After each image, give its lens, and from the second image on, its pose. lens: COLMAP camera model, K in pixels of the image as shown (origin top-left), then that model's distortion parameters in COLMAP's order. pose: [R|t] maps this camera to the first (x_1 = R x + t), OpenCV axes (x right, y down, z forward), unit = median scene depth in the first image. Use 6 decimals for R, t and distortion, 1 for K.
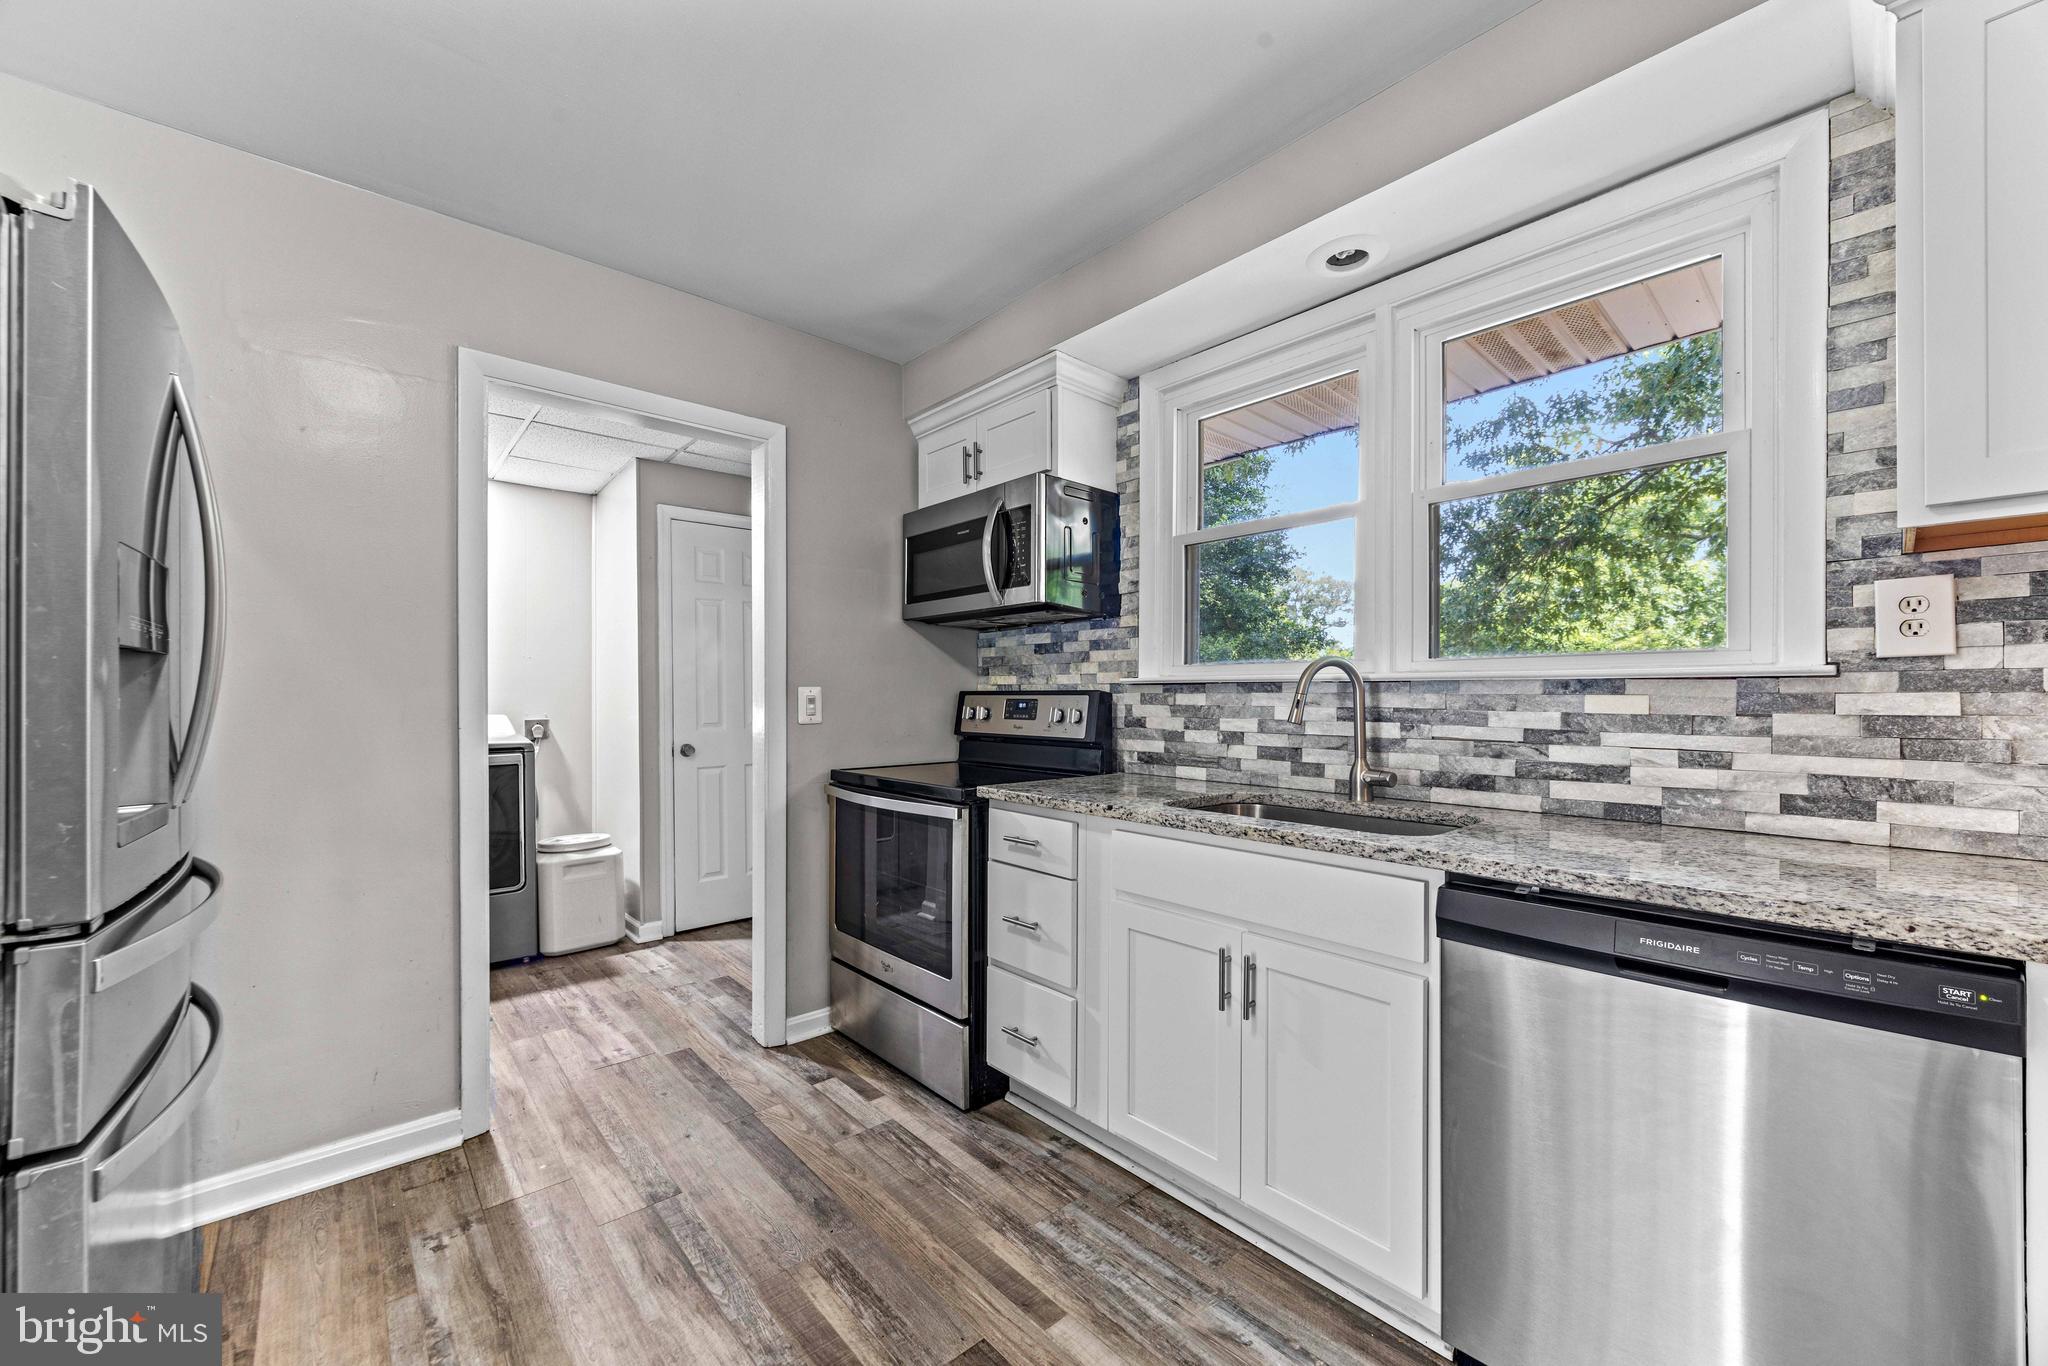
lens RADIAL K [[778.9, 0, 1028.4], [0, 778.9, 701.3], [0, 0, 1]] dist [-0.003839, 0.000464]
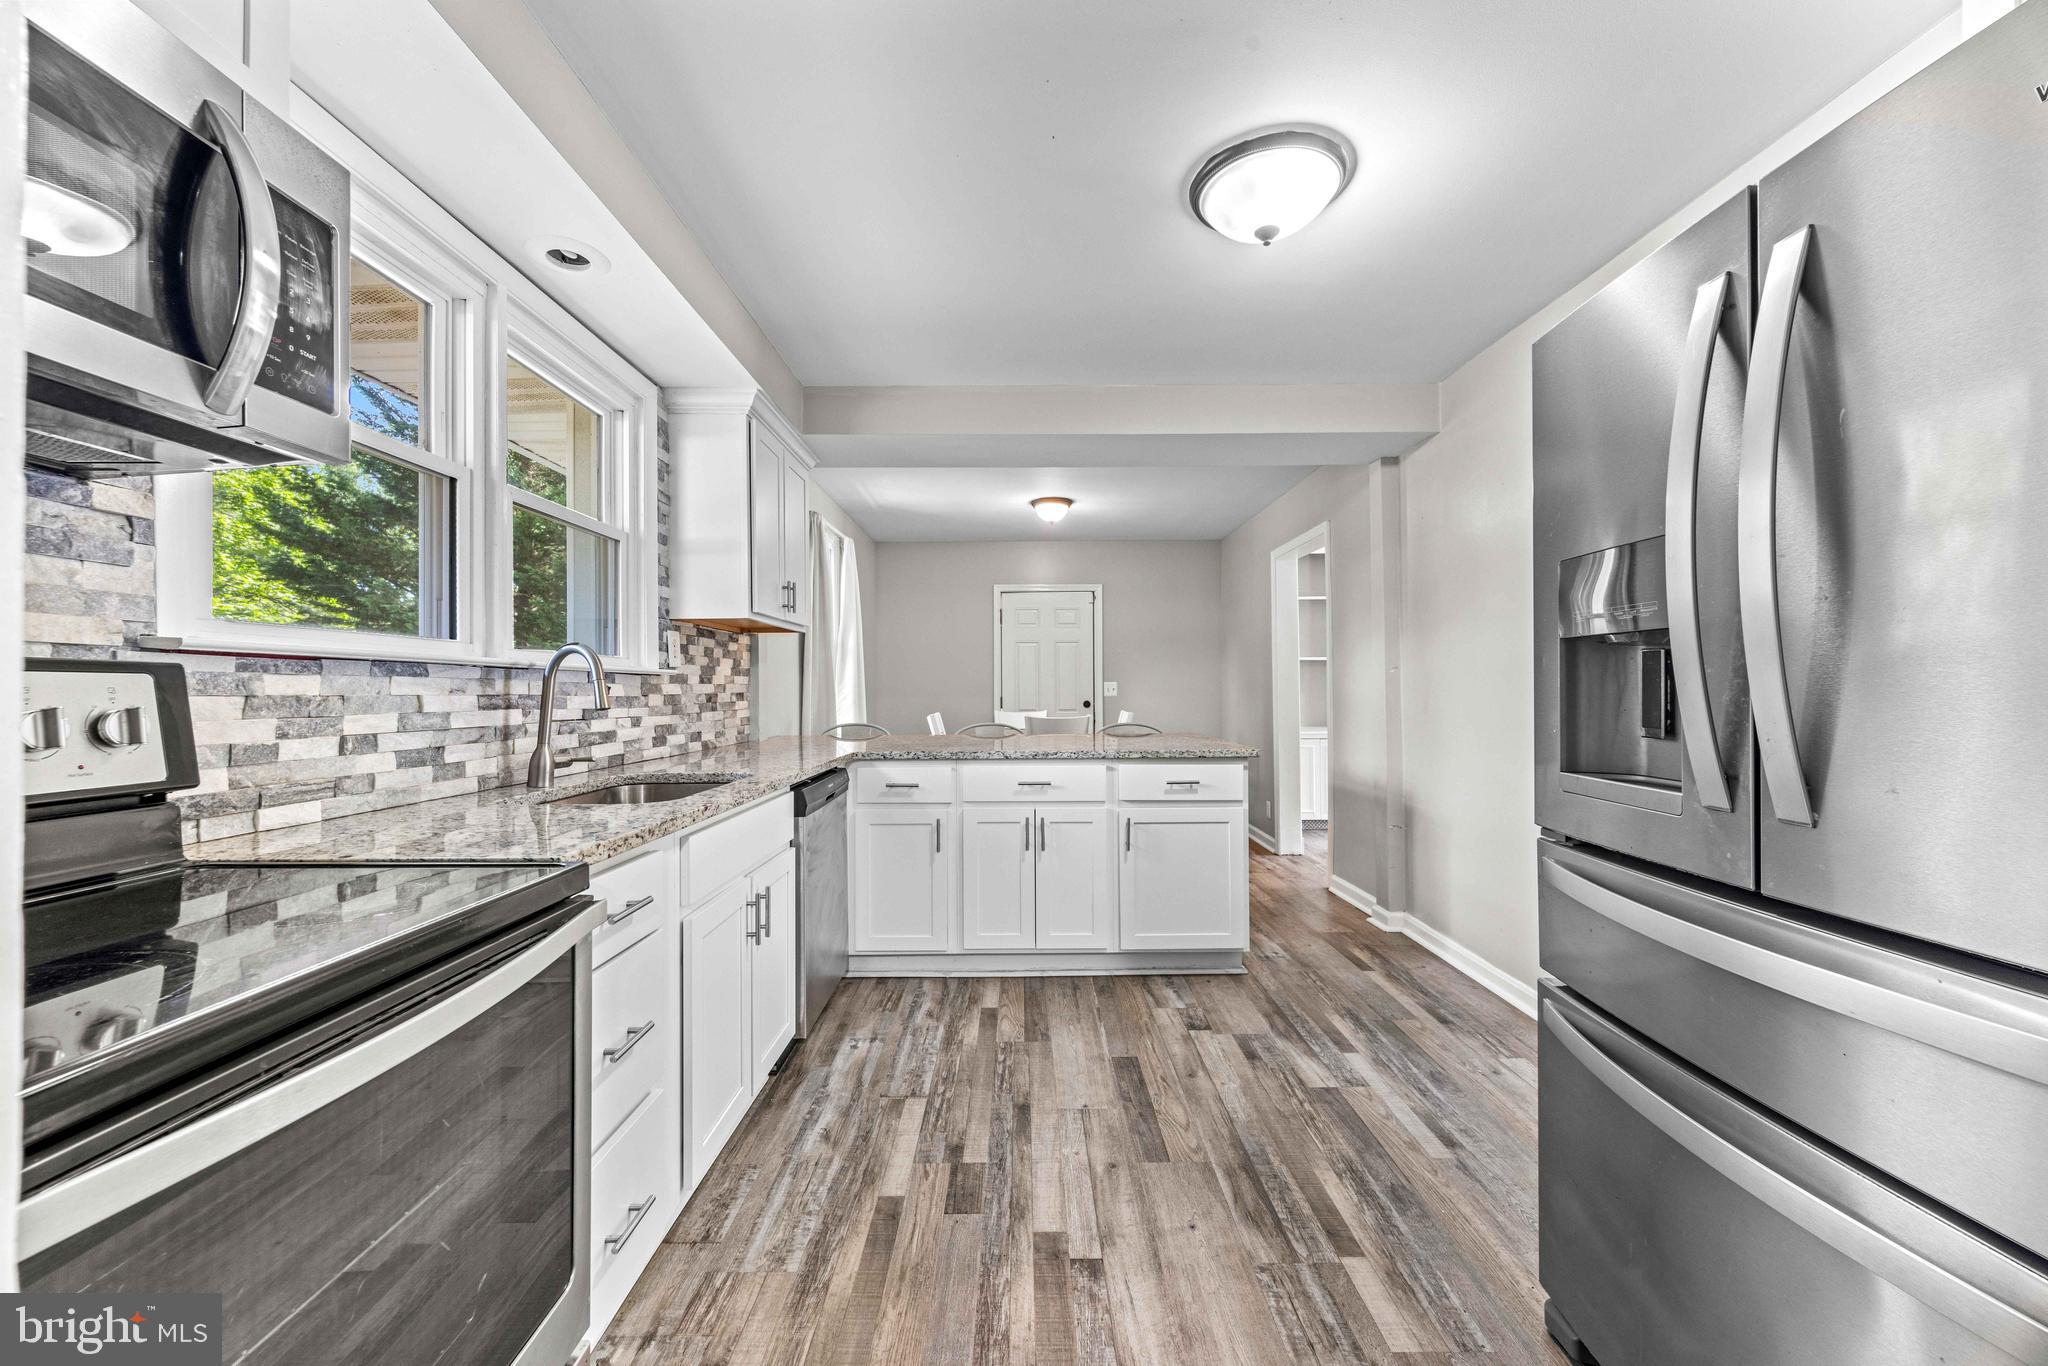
lens RADIAL K [[778.9, 0, 1019.7], [0, 778.9, 683.6], [0, 0, 1]] dist [-0.003839, 0.000464]
pose [[-0.742810, 0.007460, 0.669460, -0.690740], [0.005788, 0.999972, -0.004721, 0.002744], [-0.669477, 0.000368, -0.742833, 1.310810]]
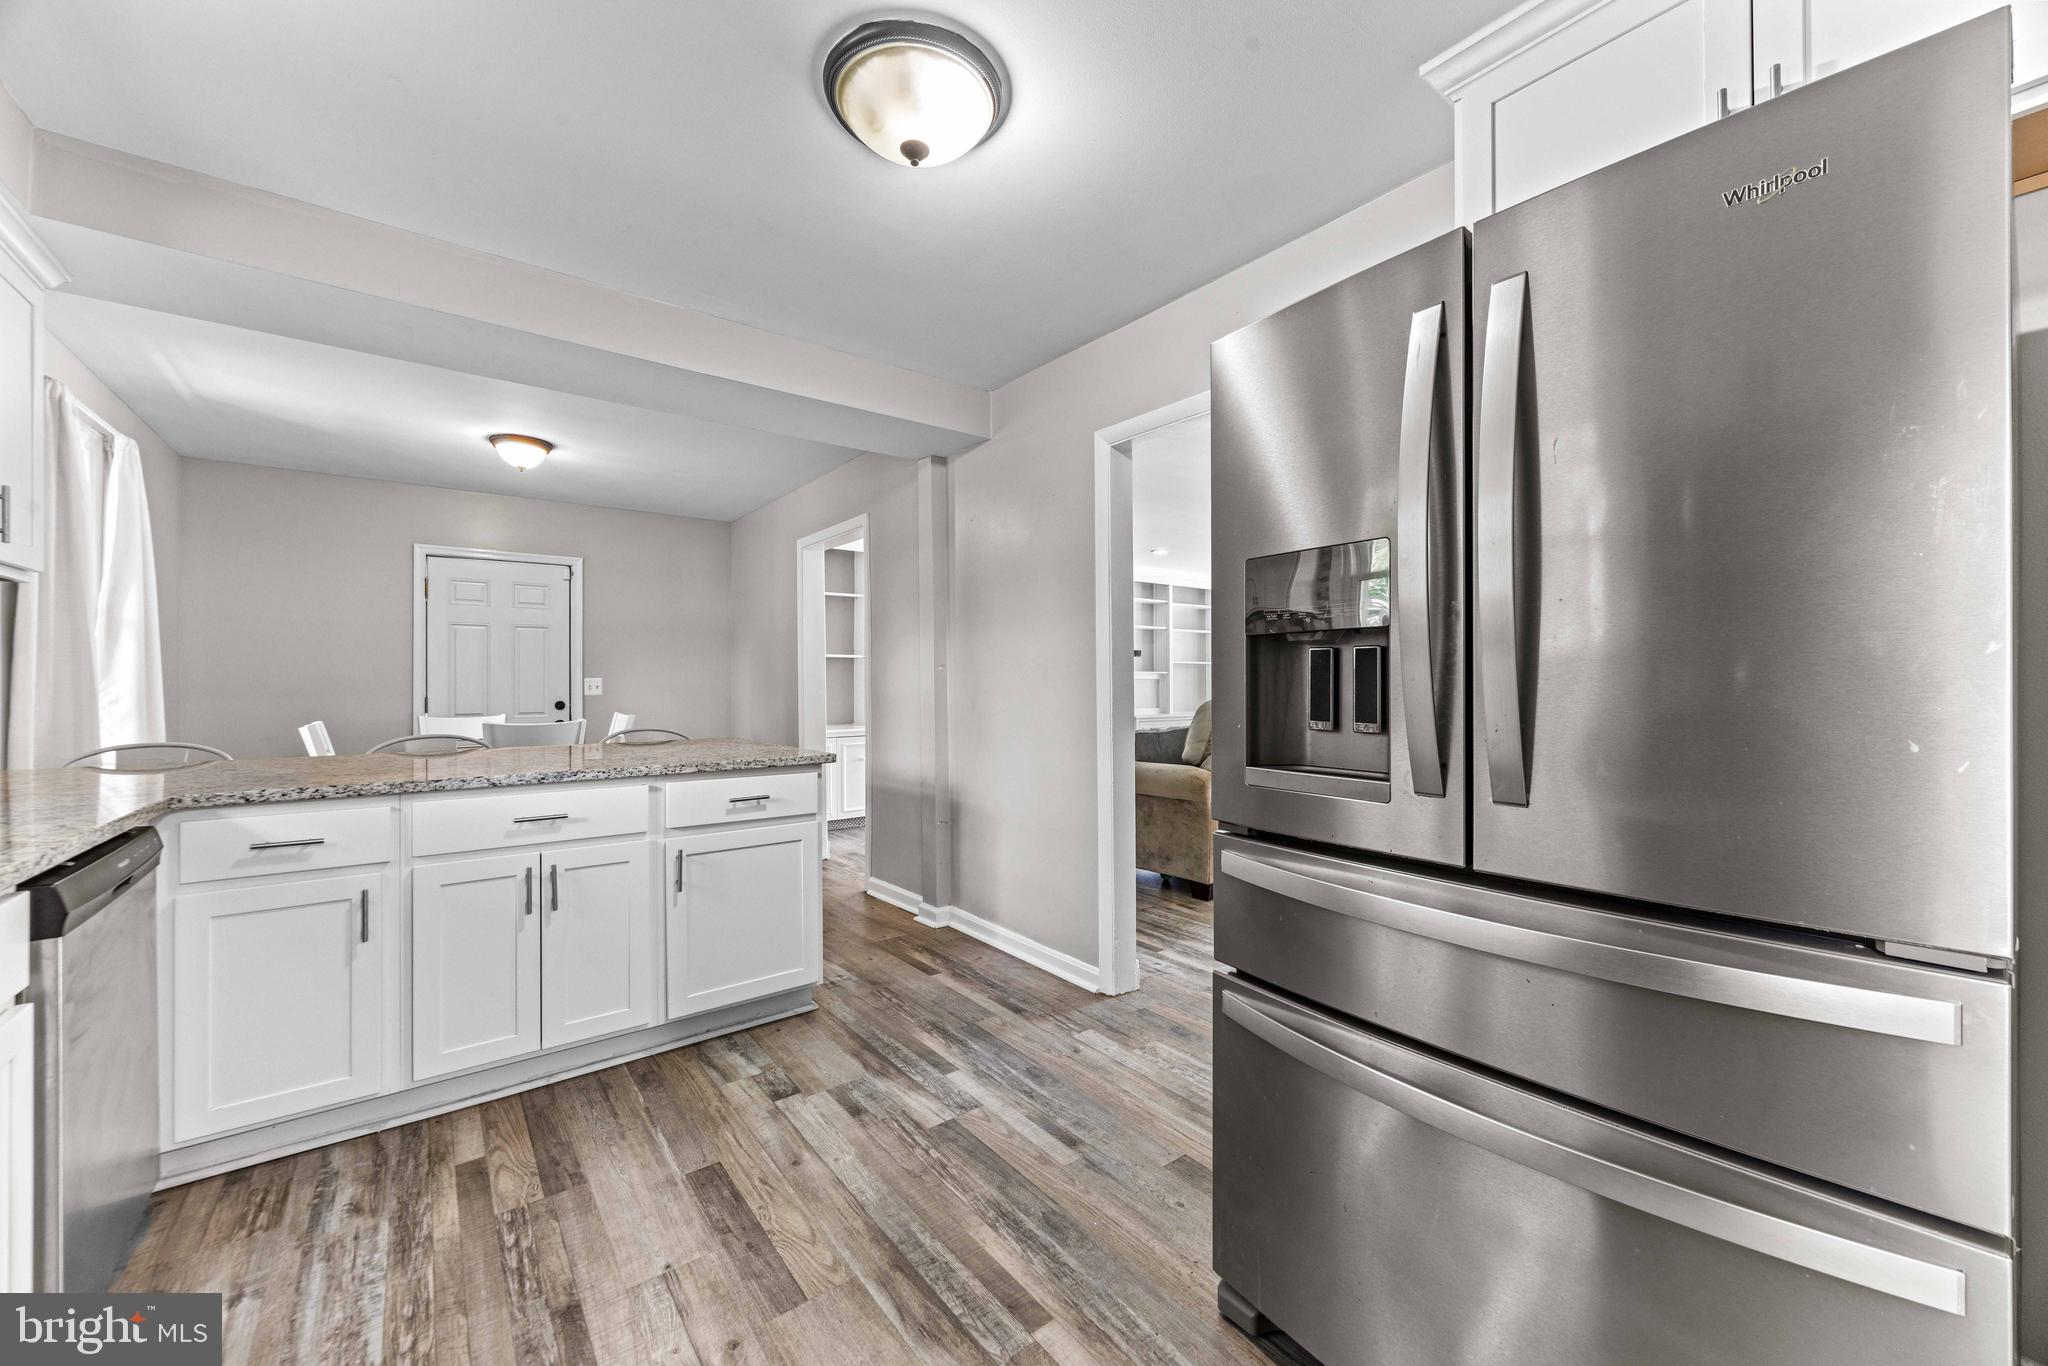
lens RADIAL K [[778.9, 0, 1023.6], [0, 778.9, 679.9], [0, 0, 1]] dist [-0.003839, 0.000464]
pose [[-0.997638, 0.004049, 0.068575, -0.437586], [0.003791, 0.999985, -0.003891, 0.004563], [-0.068590, -0.003621, -0.997638, 1.196584]]
